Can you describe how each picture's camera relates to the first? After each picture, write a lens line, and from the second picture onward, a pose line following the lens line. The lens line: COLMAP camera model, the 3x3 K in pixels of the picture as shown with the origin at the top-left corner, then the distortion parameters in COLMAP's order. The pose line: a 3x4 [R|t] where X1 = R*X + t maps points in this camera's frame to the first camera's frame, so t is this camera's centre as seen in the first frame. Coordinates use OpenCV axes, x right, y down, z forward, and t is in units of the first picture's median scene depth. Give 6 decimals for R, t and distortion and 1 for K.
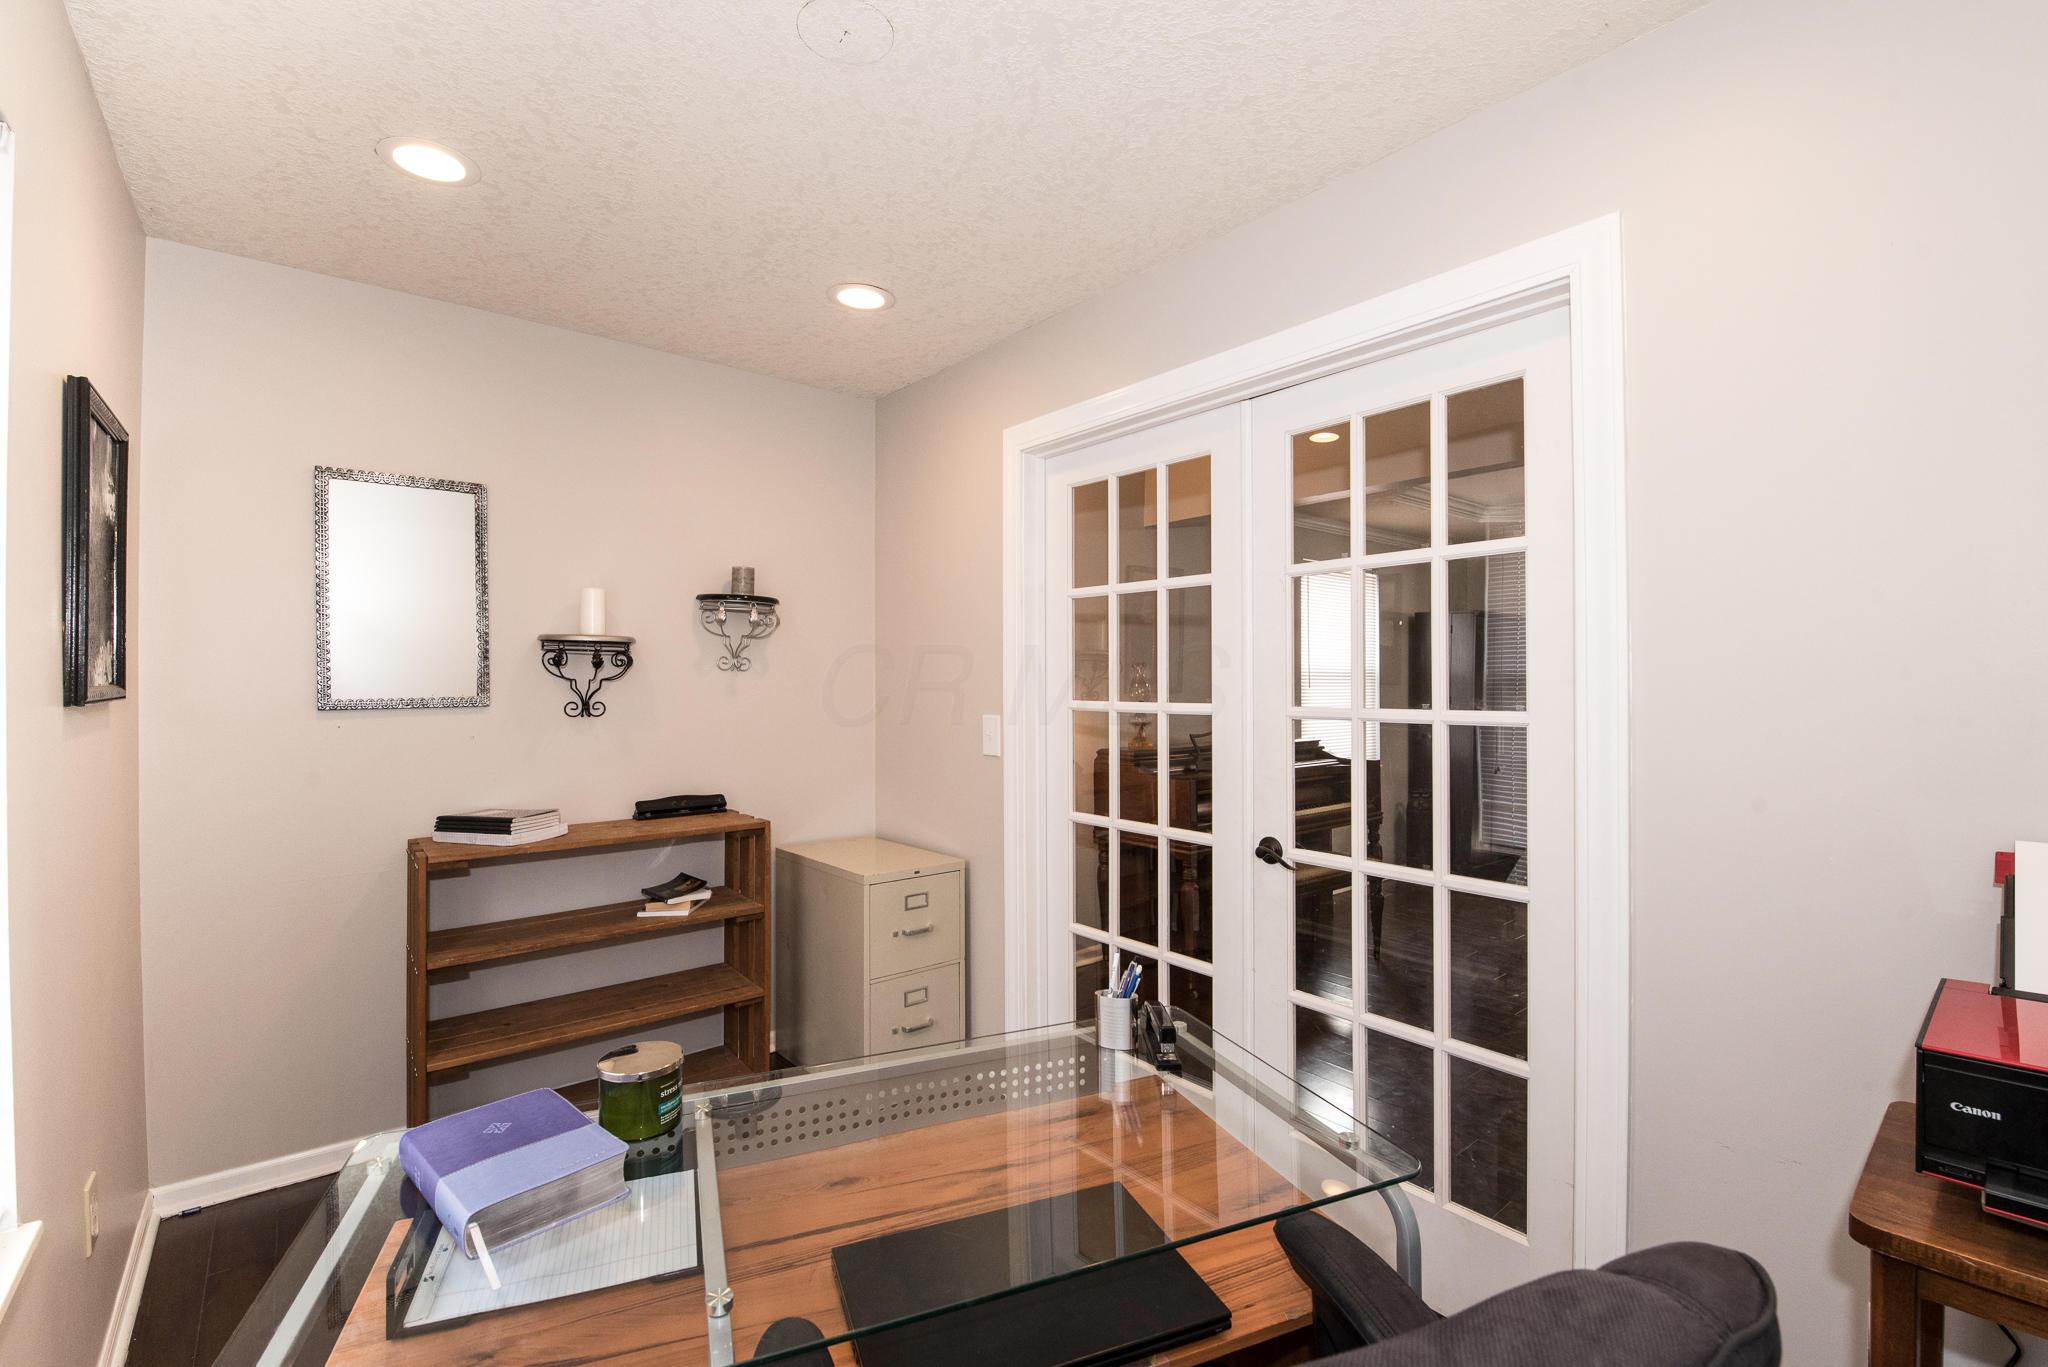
lens RADIAL K [[888.7, 0, 1031.1], [0, 888.7, 678.9], [0, 0, 1]] dist [-0.003365, -0.009809]
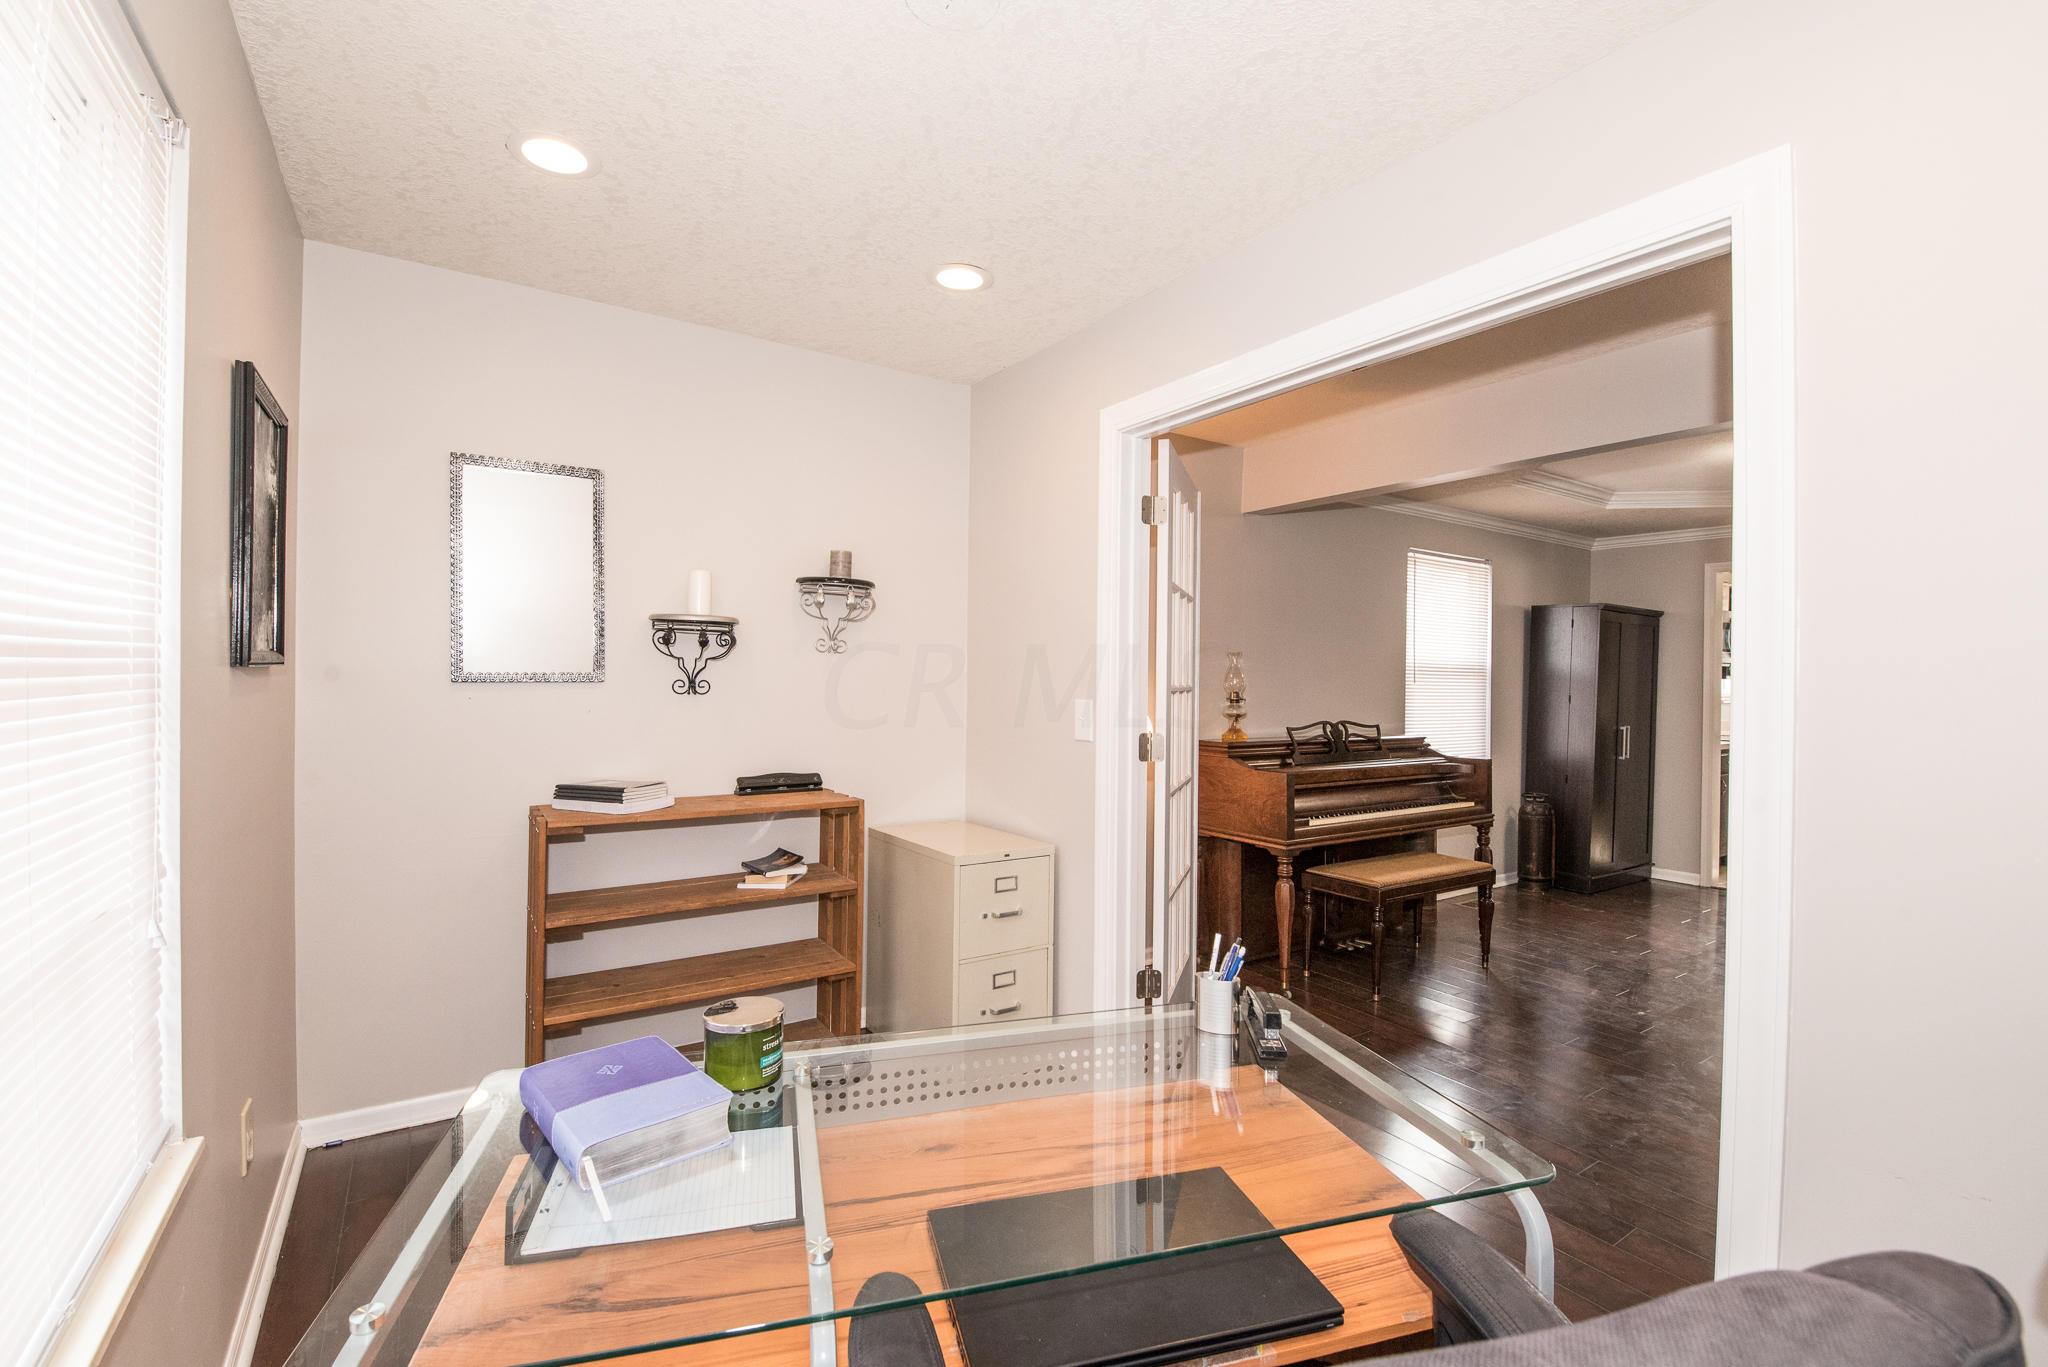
lens RADIAL K [[888.3, 0, 1020.8], [0, 888.3, 682.5], [0, 0, 1]] dist [0.000552, -0.014369]
pose [[0.994068, 0.014748, -0.107751, -0.012303], [-0.013996, 0.999872, 0.007733, 0.022799], [0.107852, -0.006179, 0.994148, 0.014658]]
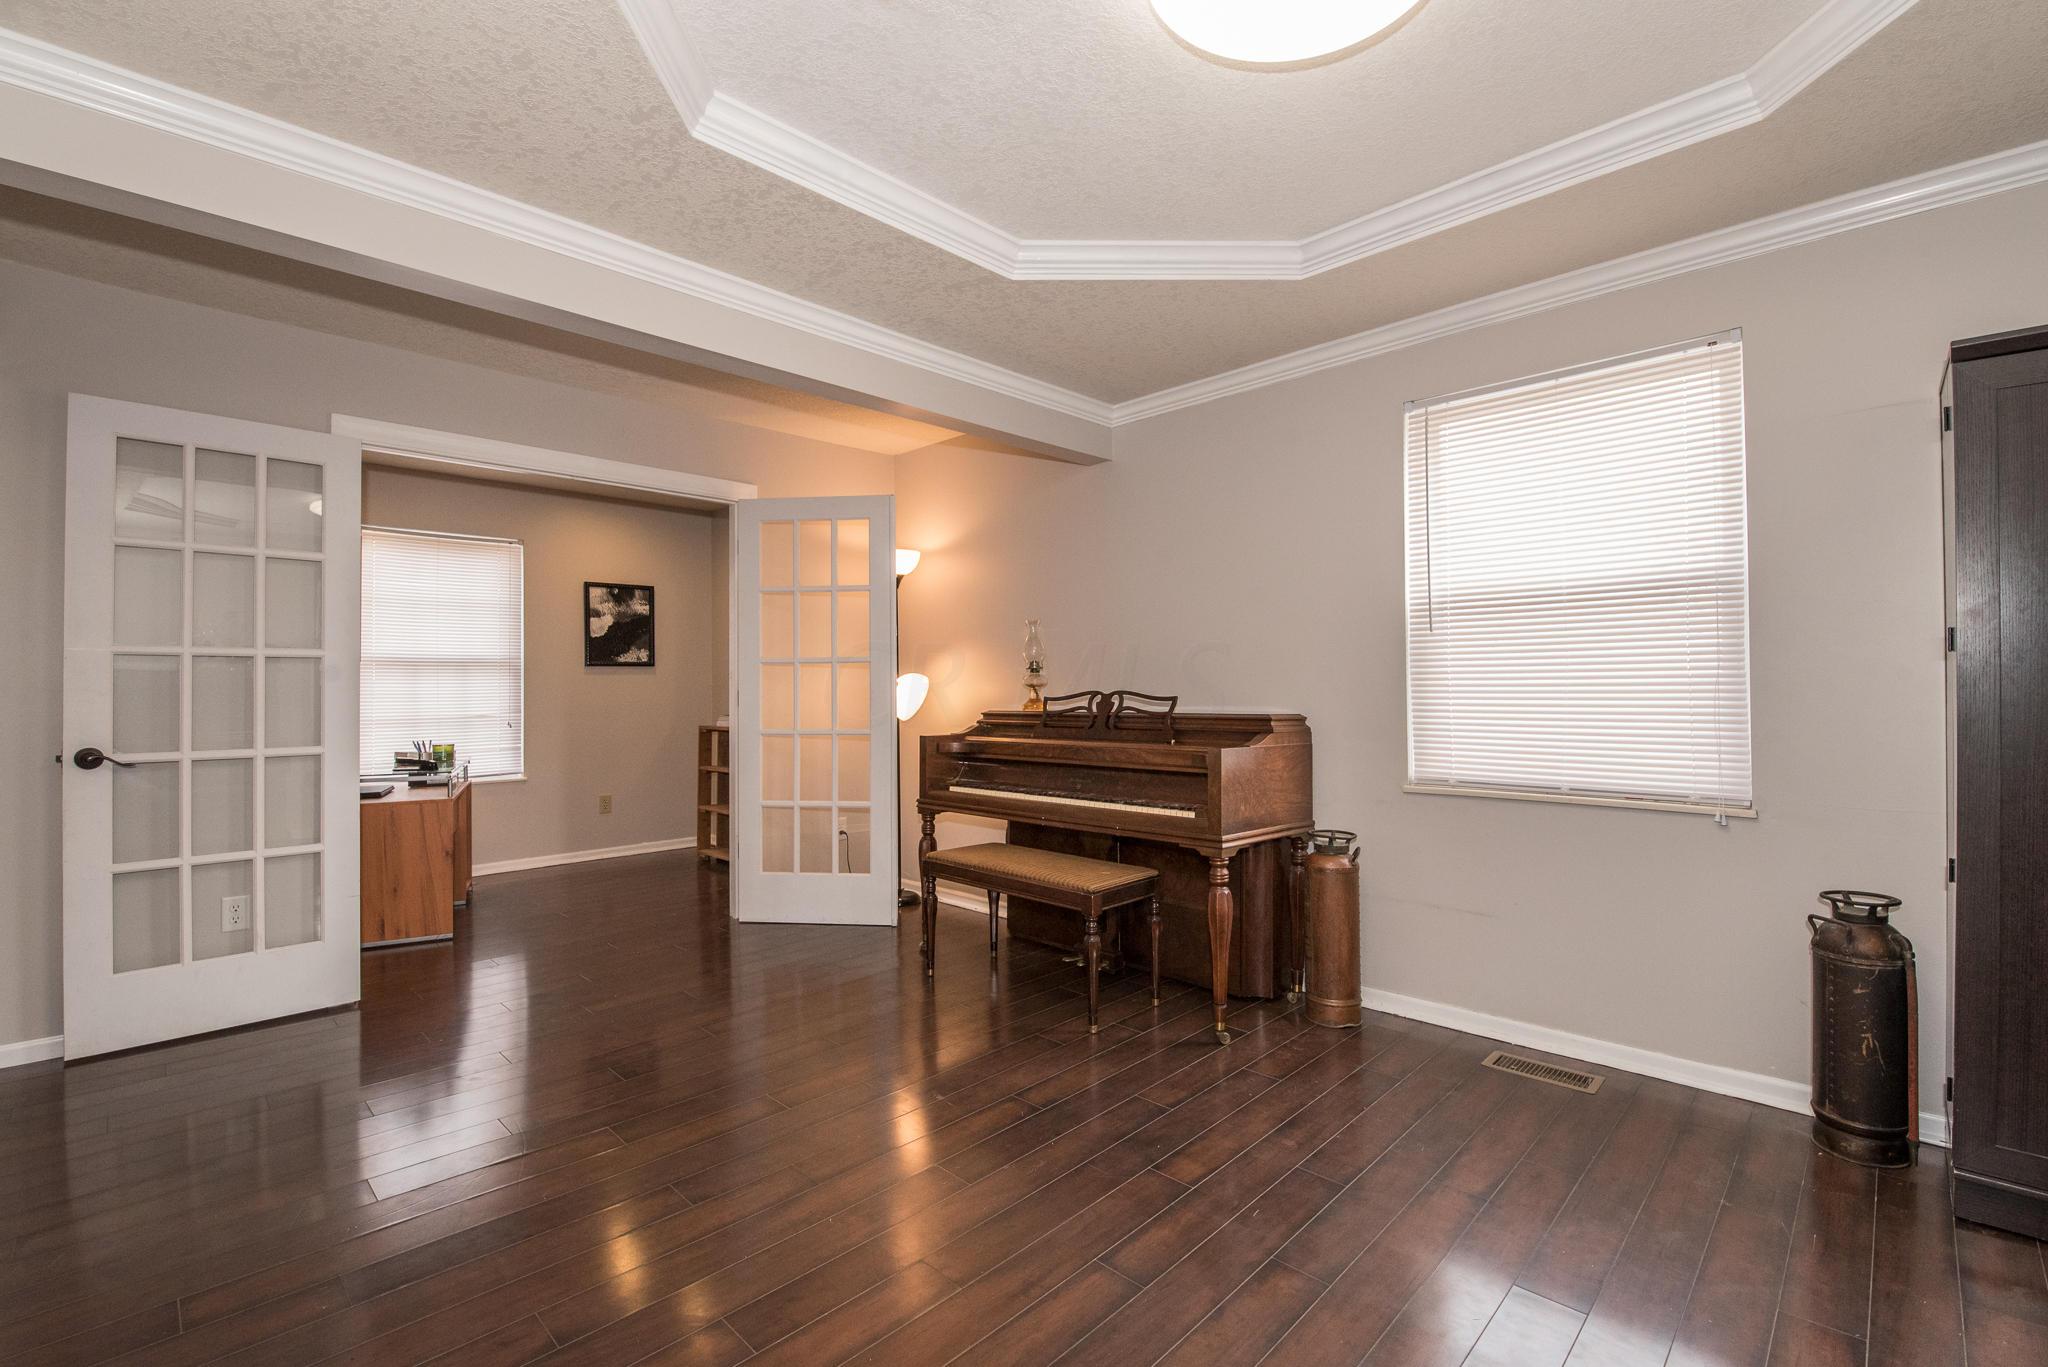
lens RADIAL K [[888.3, 0, 1020.8], [0, 888.3, 682.5], [0, 0, 1]] dist [0.000552, -0.014369]
pose [[0.096532, -0.007432, -0.995302, 2.267535], [0.006089, 0.999958, -0.006877, 0.117011], [0.995311, -0.005397, 0.096573, 1.899927]]
